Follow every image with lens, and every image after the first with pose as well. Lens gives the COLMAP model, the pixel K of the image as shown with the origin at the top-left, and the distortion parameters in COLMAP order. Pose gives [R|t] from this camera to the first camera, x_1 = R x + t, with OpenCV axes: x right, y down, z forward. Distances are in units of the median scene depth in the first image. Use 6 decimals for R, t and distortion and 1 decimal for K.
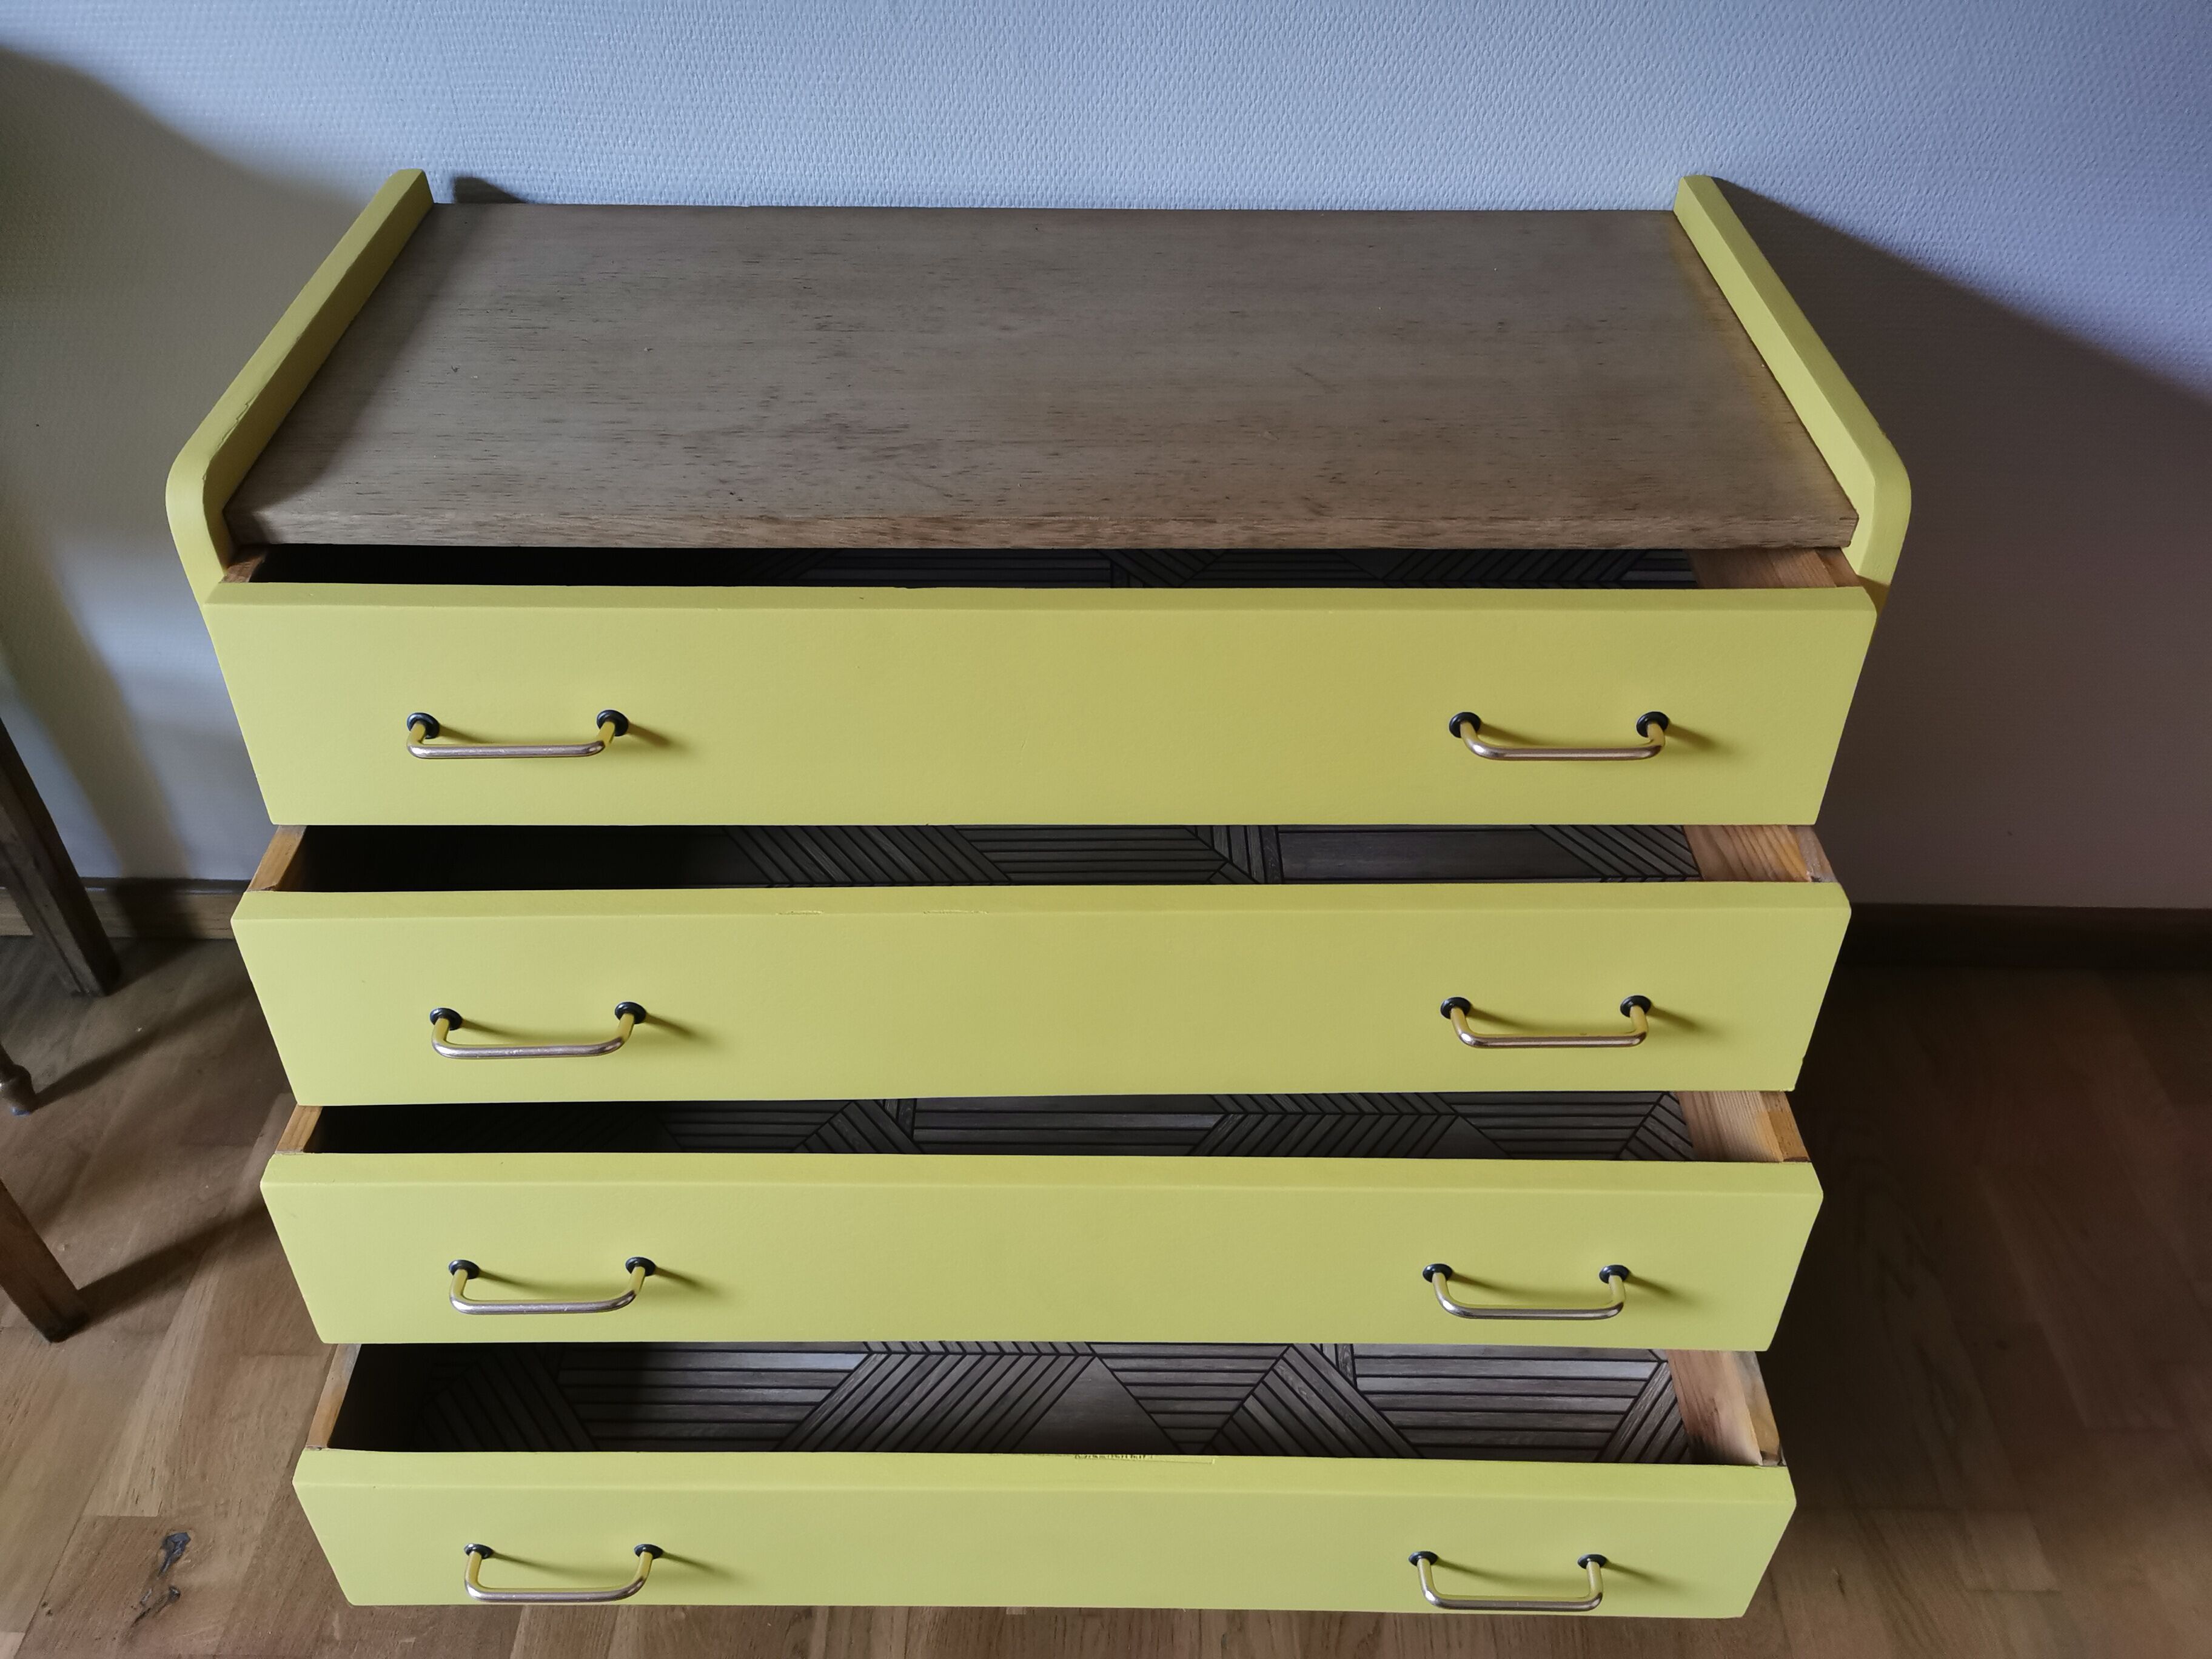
lens RADIAL K [[1740.8, 0, 1056.2], [0, 1740.8, 858.4], [0, 0, 1]] dist [0.055241, -0.089381]
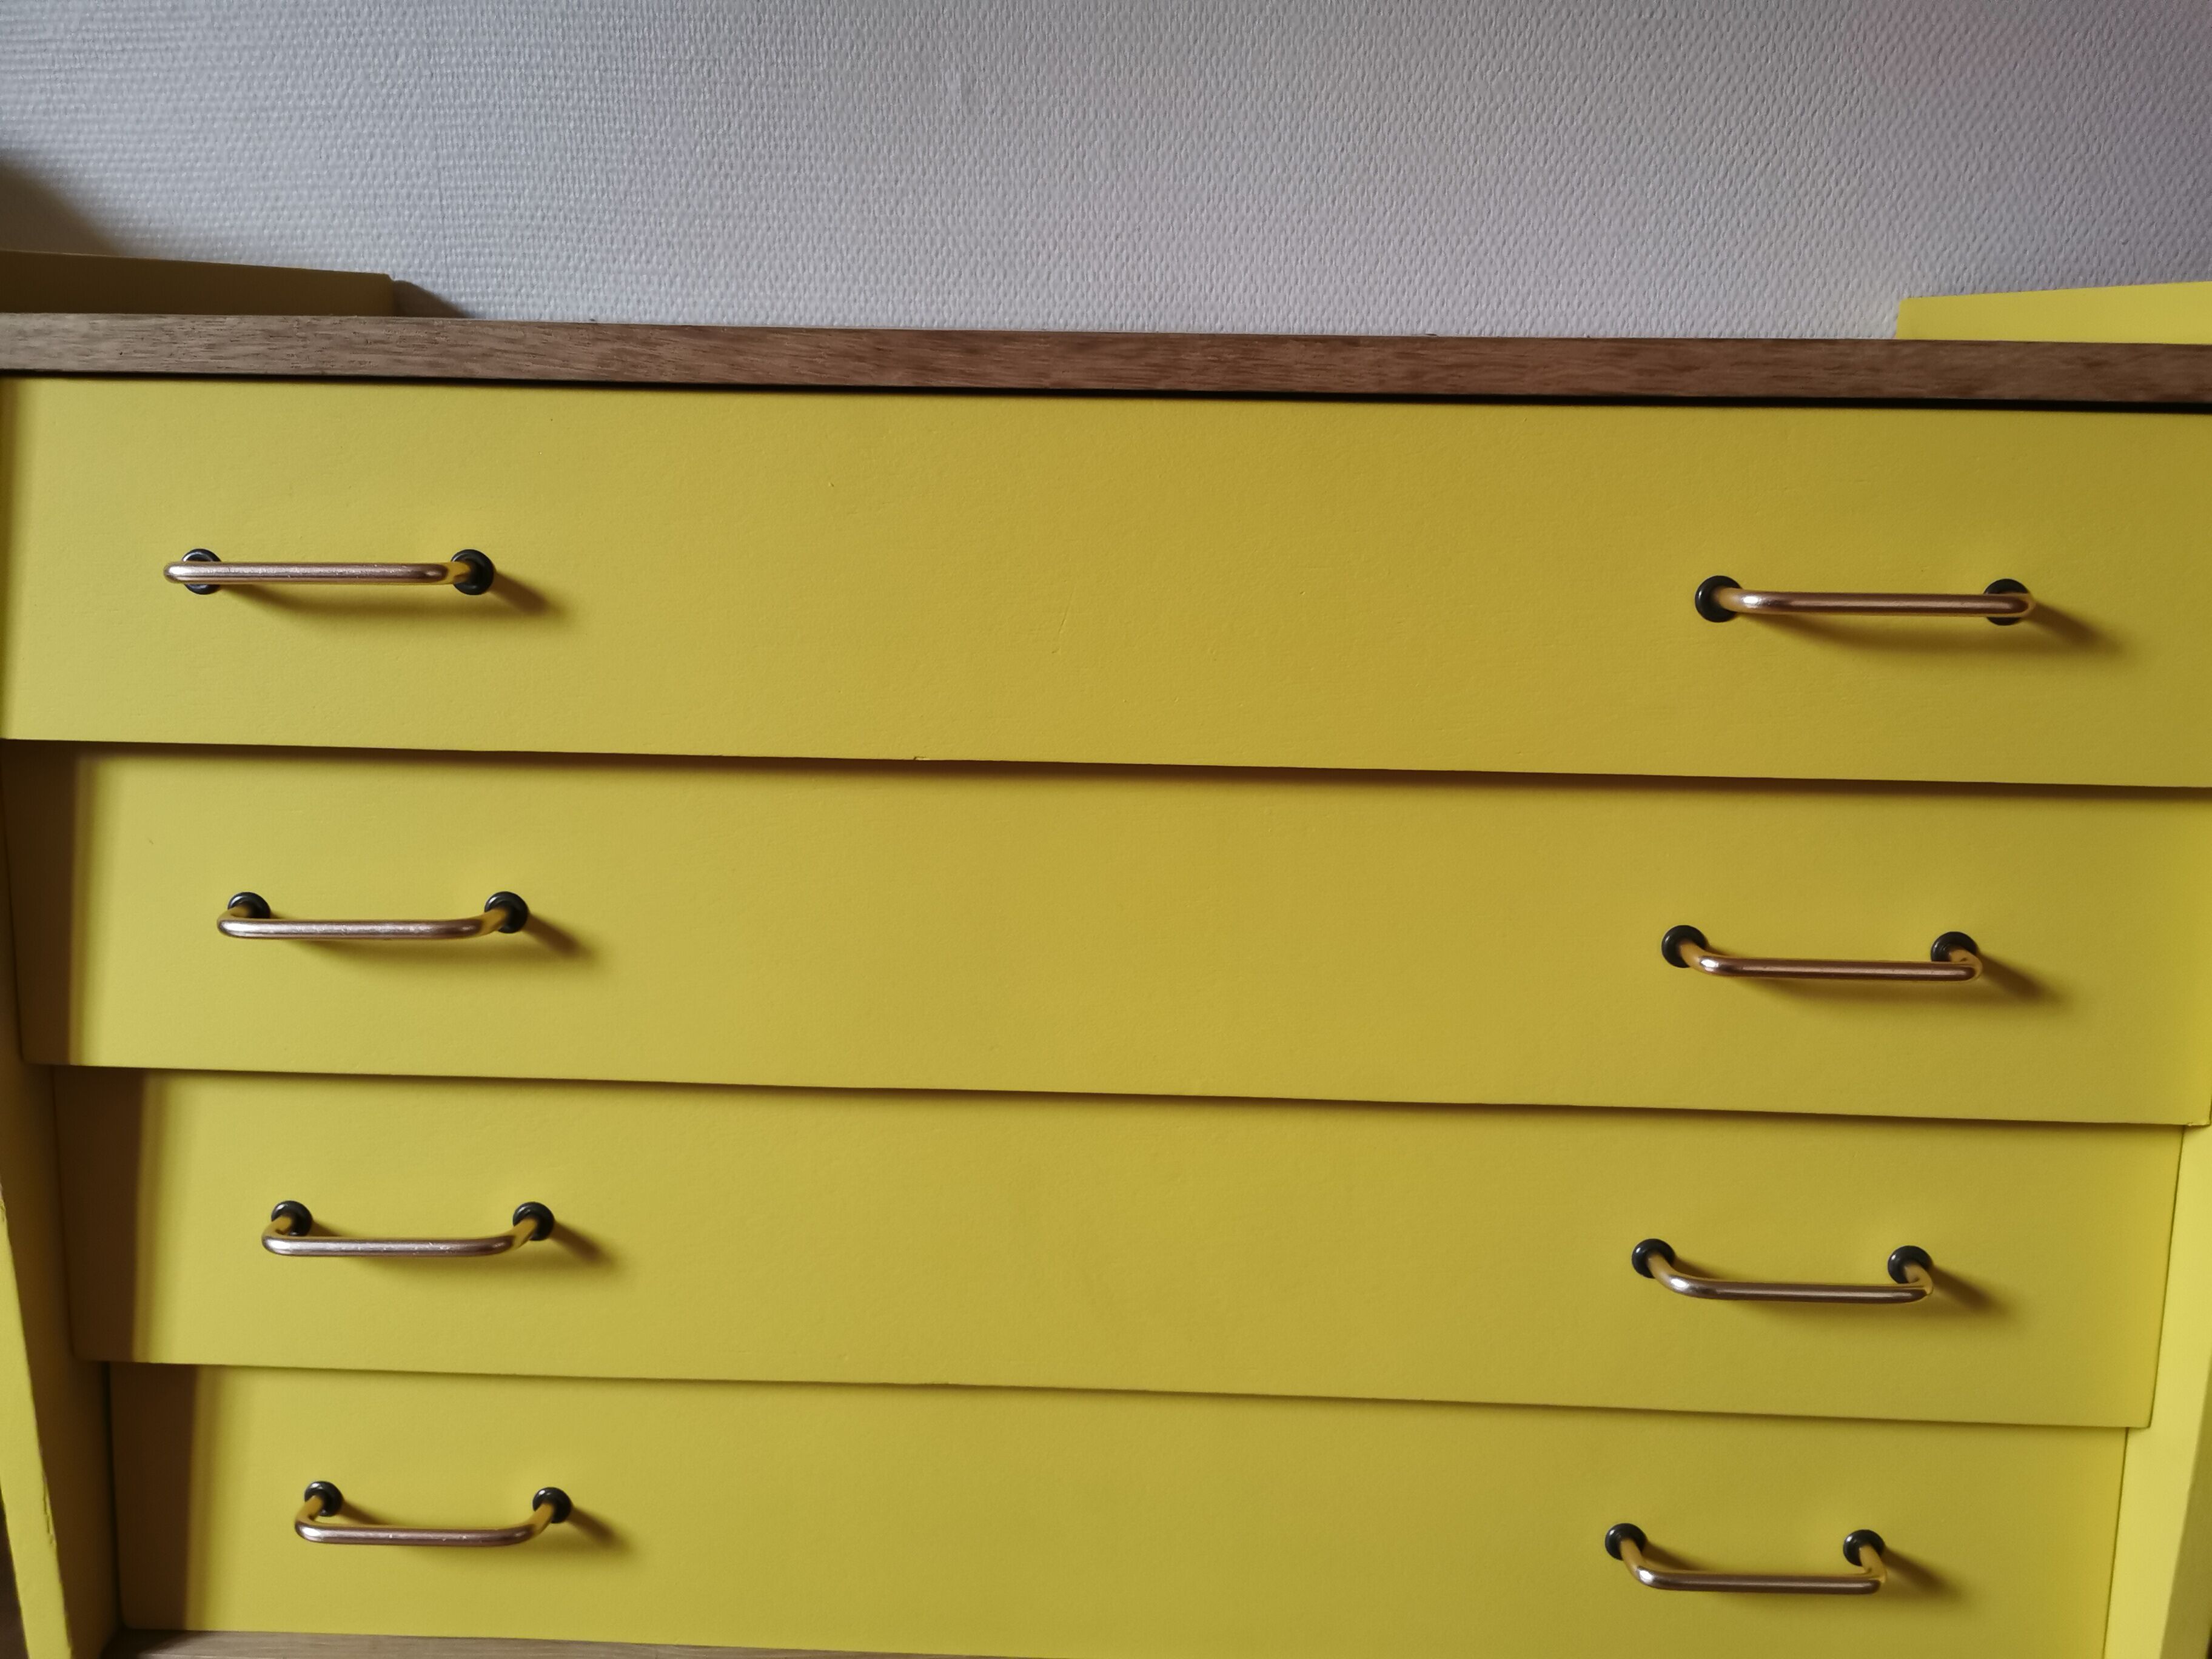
lens RADIAL K [[1740.8, 0, 1132.3], [0, 1740.8, 823.5], [0, 0, 1]] dist [0.055241, -0.089381]
pose [[0.999910, 0.008611, -0.010333, 0.010184], [-0.012446, 0.883592, -0.468091, 0.243518], [0.005099, 0.468178, 0.883620, 0.414882]]
